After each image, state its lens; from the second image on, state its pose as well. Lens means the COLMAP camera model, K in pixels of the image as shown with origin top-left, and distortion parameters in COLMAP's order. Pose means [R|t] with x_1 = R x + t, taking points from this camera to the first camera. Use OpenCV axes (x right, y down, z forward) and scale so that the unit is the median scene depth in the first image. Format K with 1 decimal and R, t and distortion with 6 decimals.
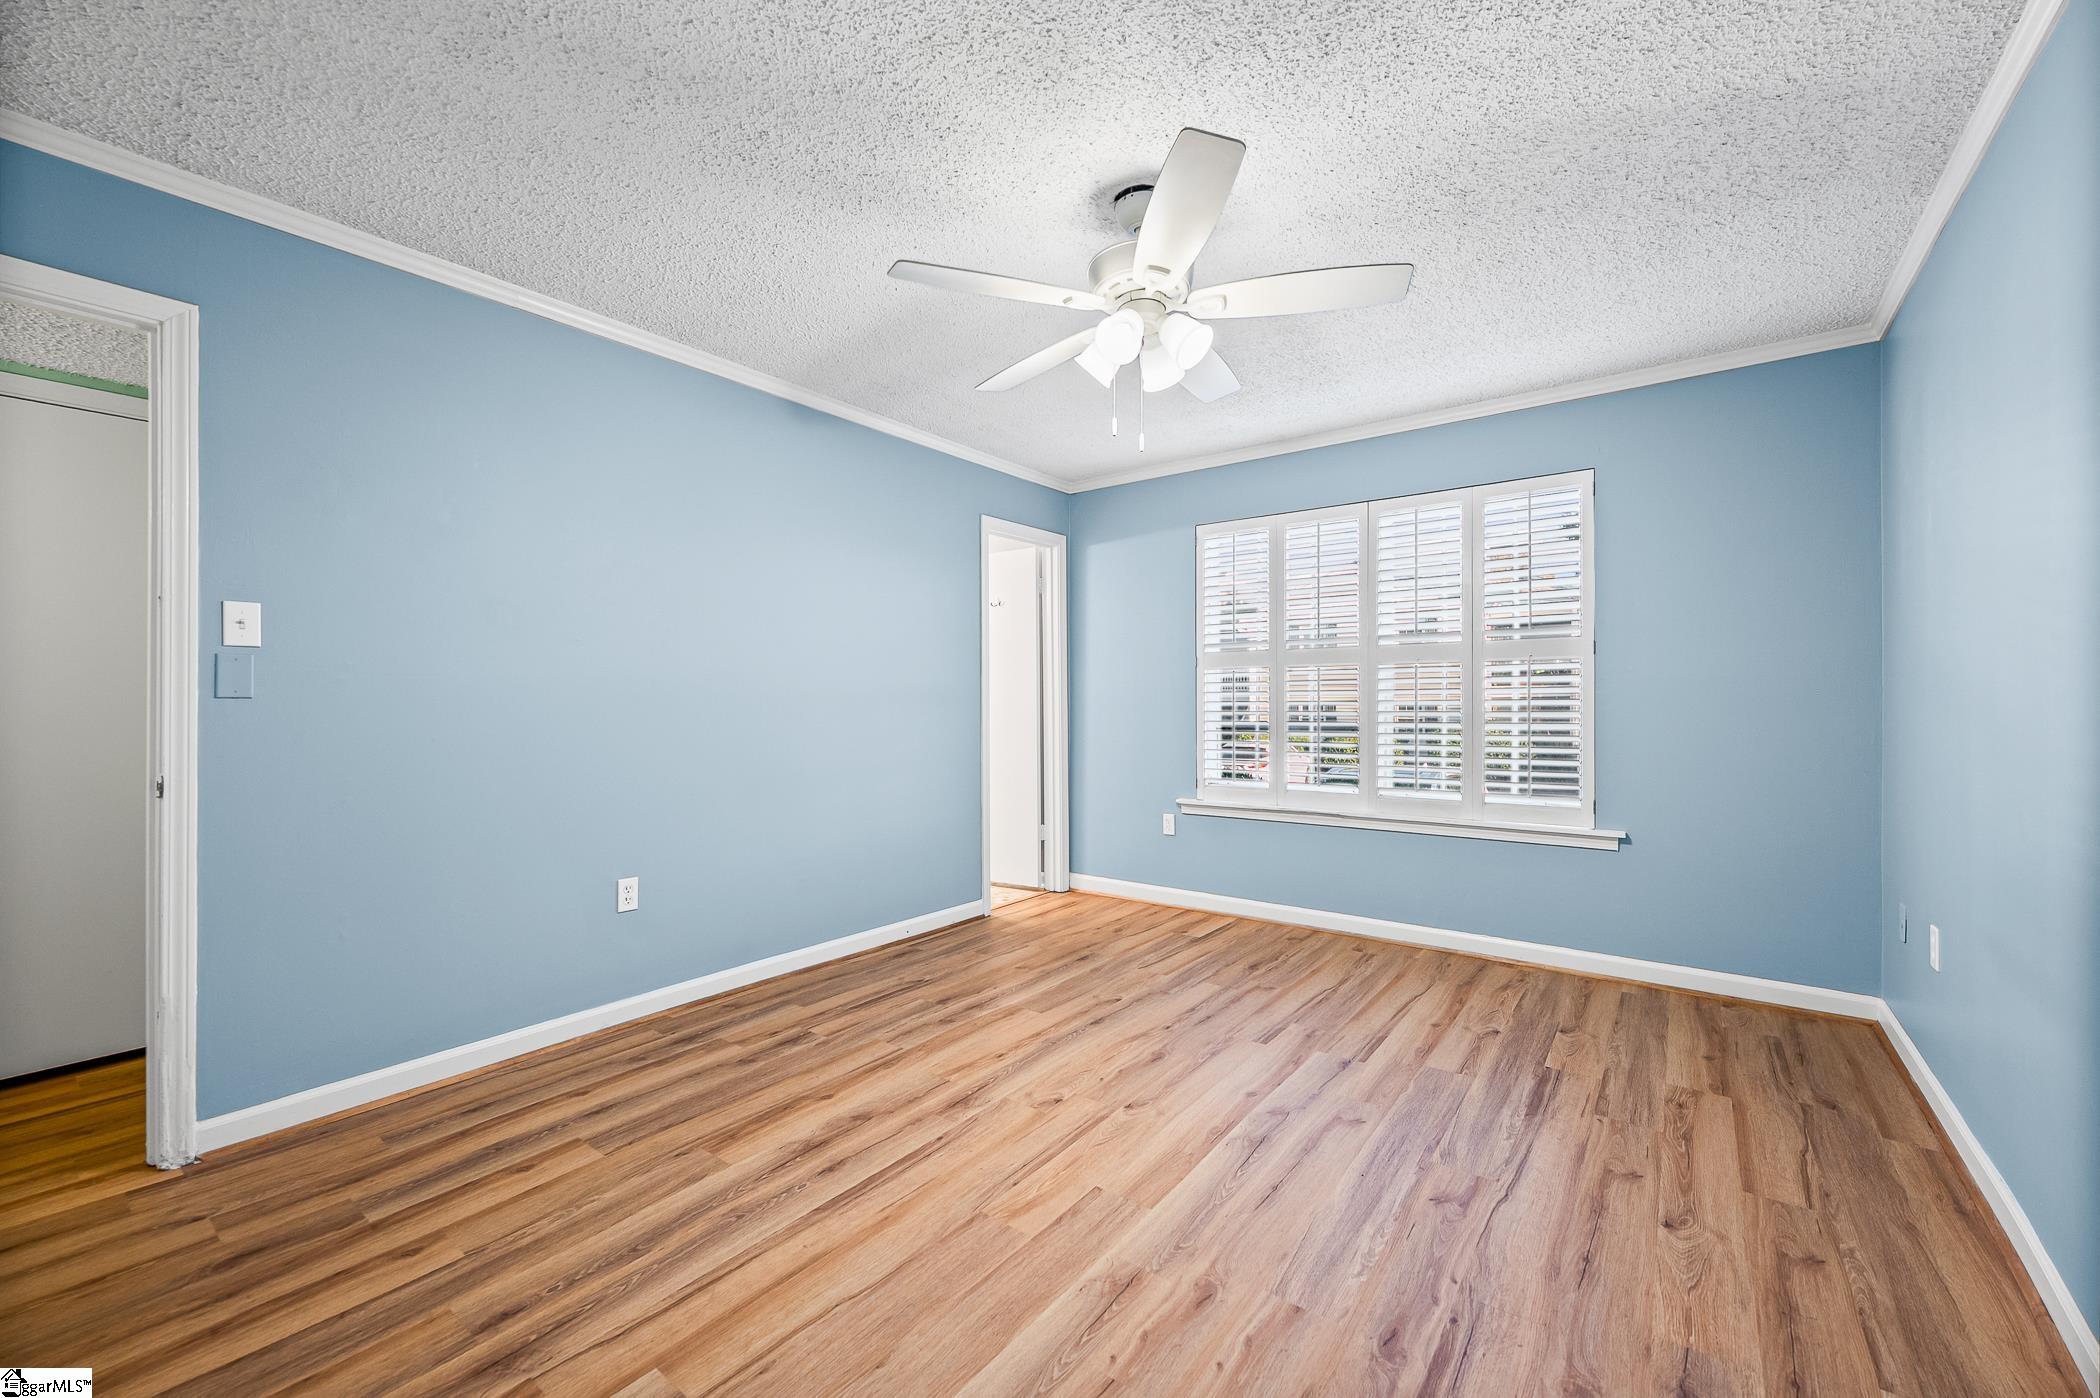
lens RADIAL K [[841.4, 0, 1067.3], [0, 841.4, 705.5], [0, 0, 1]] dist [0.002979, -0.000750]
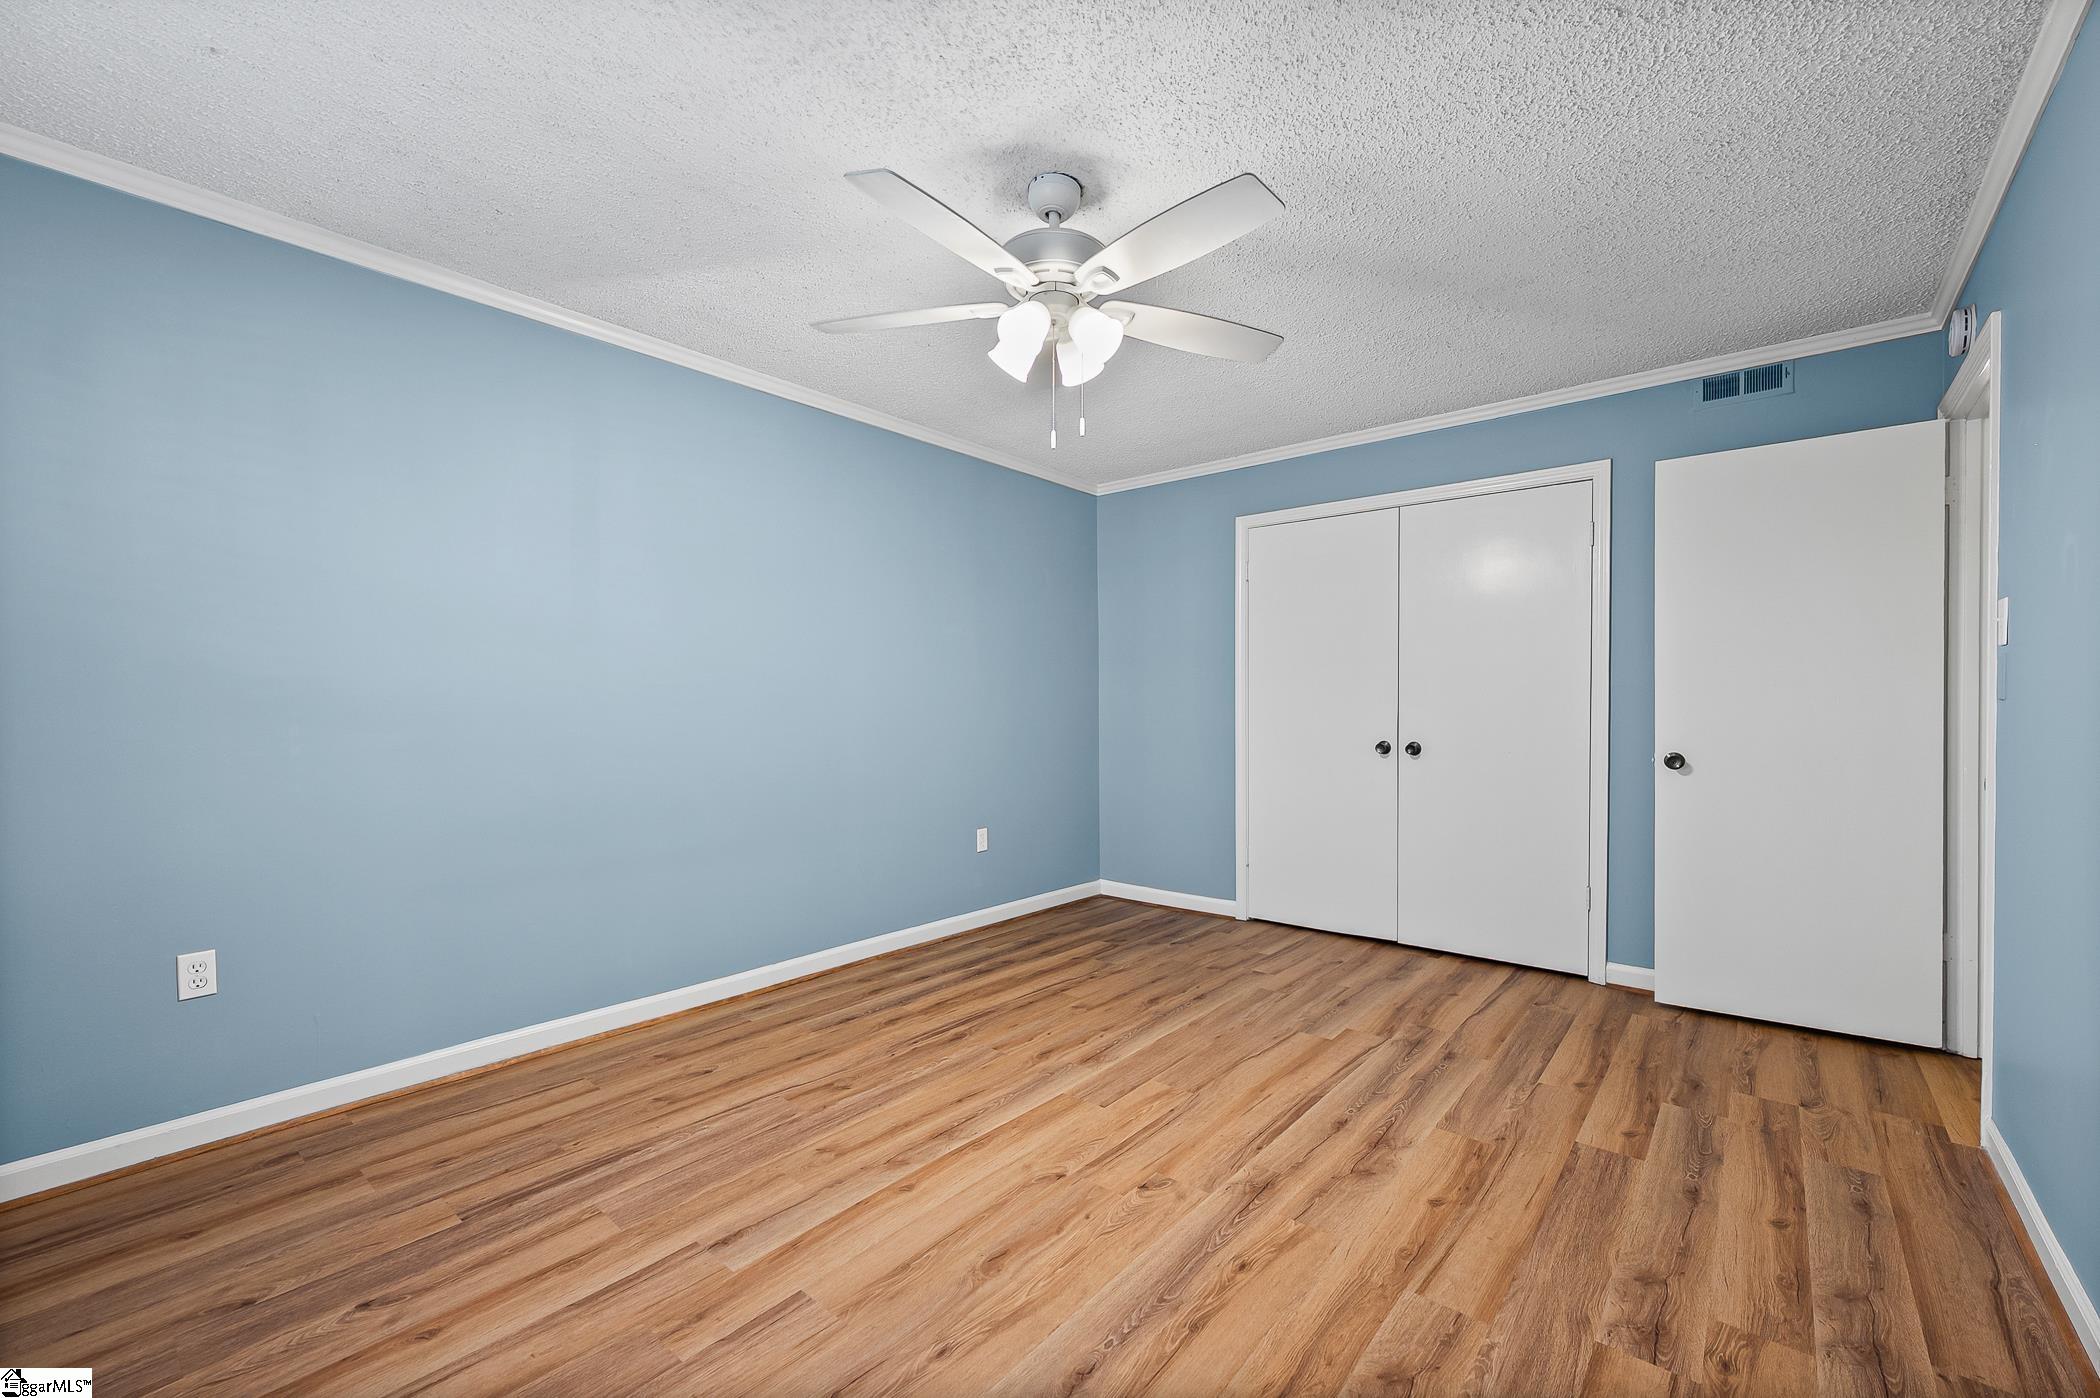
lens RADIAL K [[841.4, 0, 1047.3], [0, 841.4, 696.3], [0, 0, 1]] dist [0.002979, -0.000750]
pose [[-0.997405, 0.004945, 0.071822, 0.020454], [0.004590, 0.999976, -0.005108, -0.011321], [-0.071845, -0.004766, -0.997404, 1.744068]]
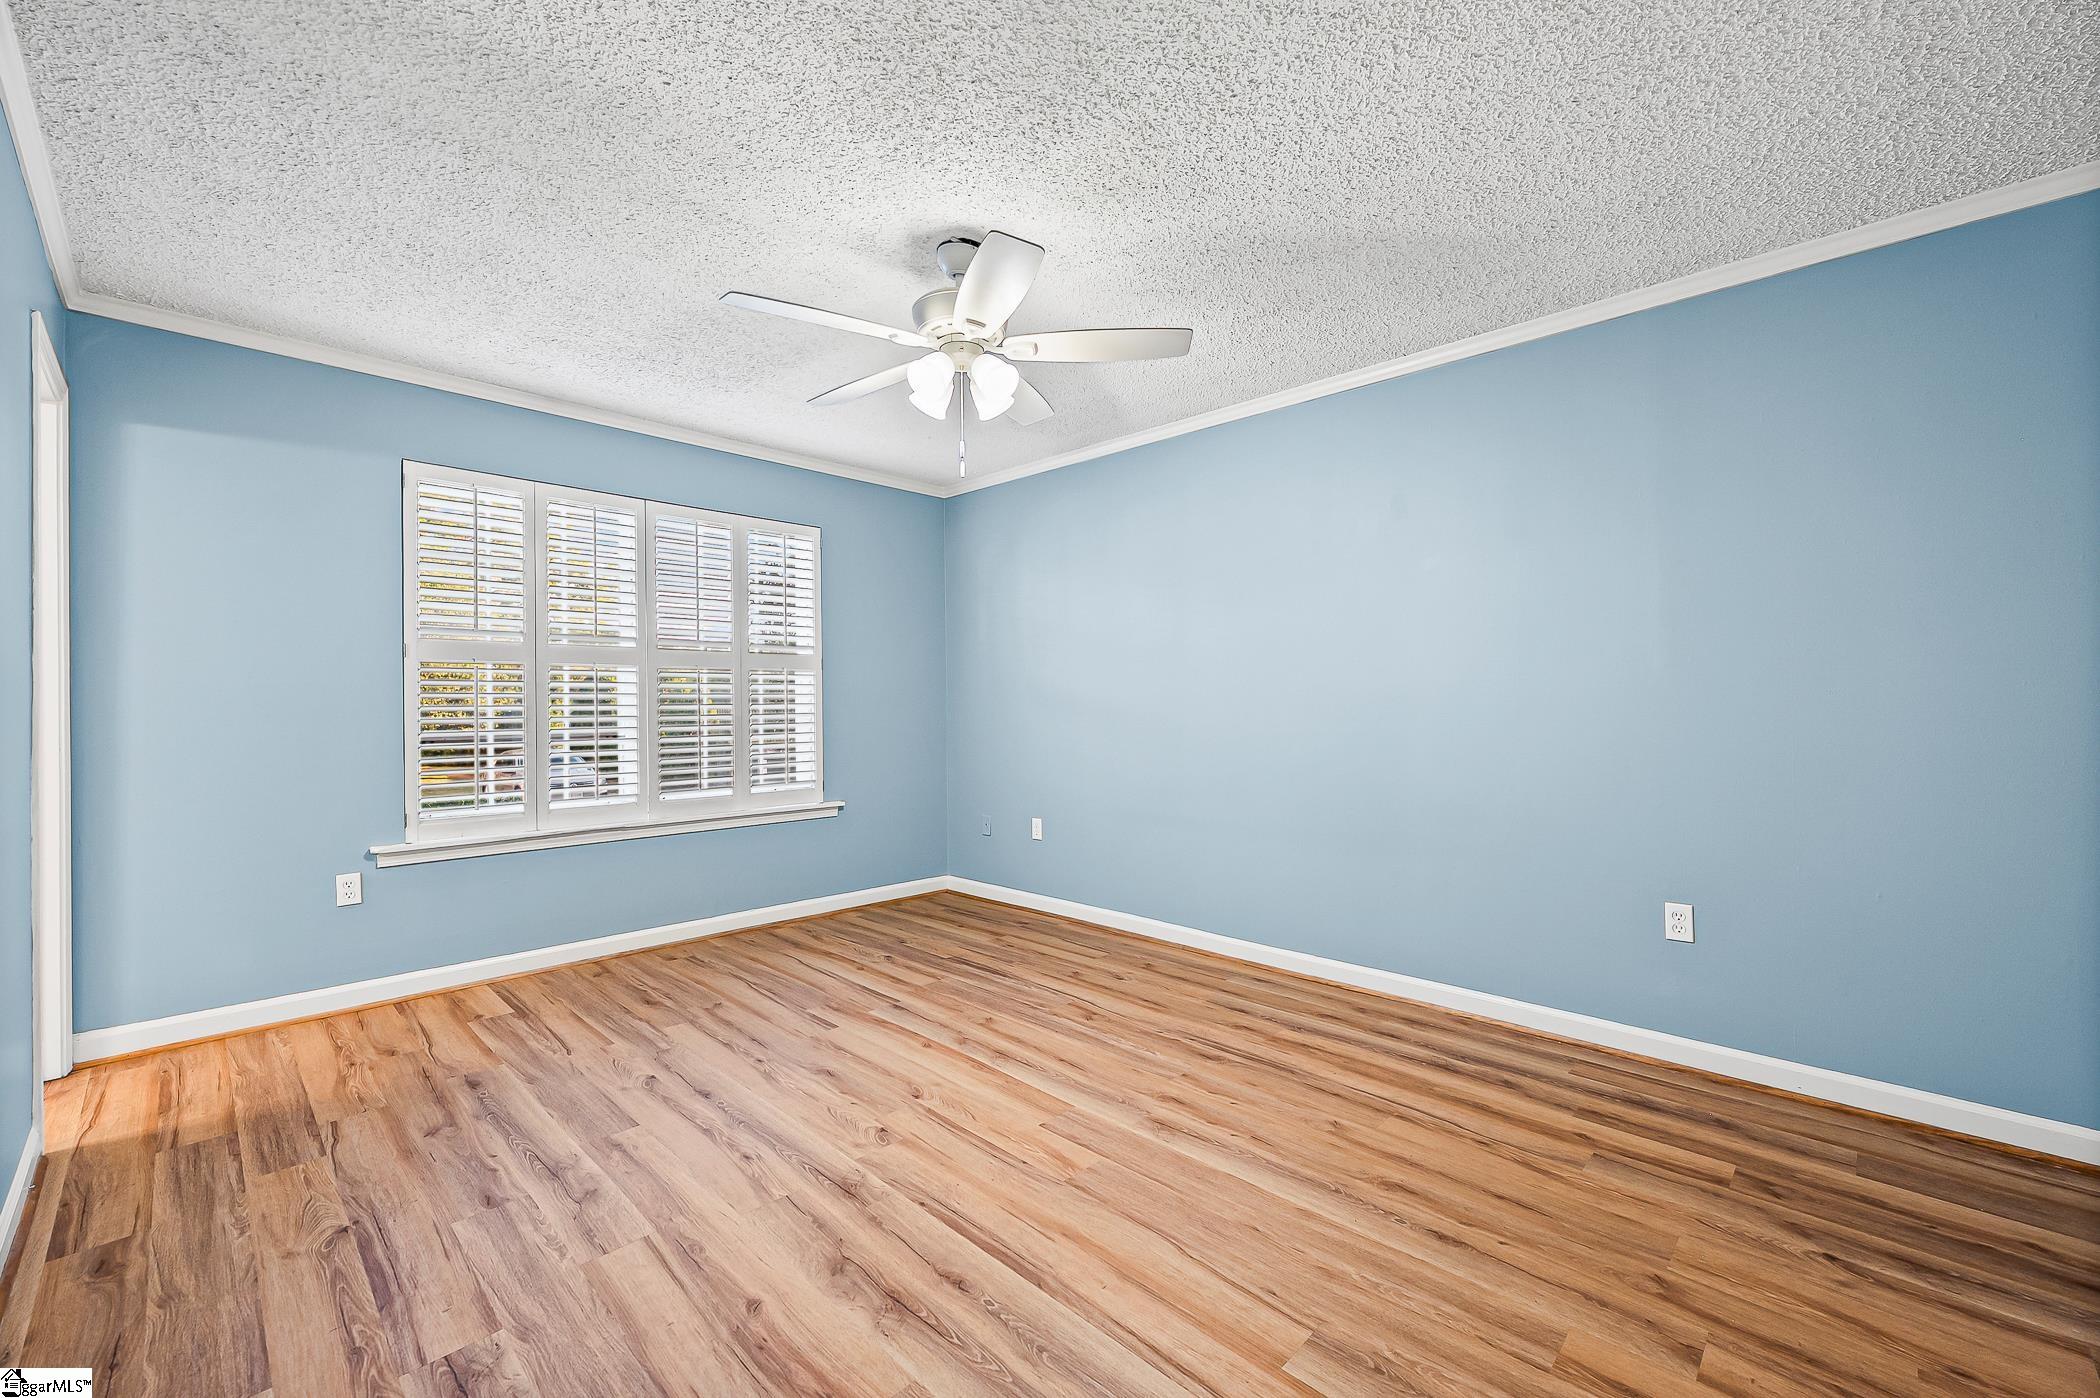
lens RADIAL K [[841.4, 0, 1059.5], [0, 841.4, 706.7], [0, 0, 1]] dist [0.002979, -0.000750]
pose [[0.126662, -0.000398, 0.991946, -0.866433], [0.007636, 0.999971, -0.000574, 0.001032], [-0.991916, 0.007647, 0.126662, 0.647232]]
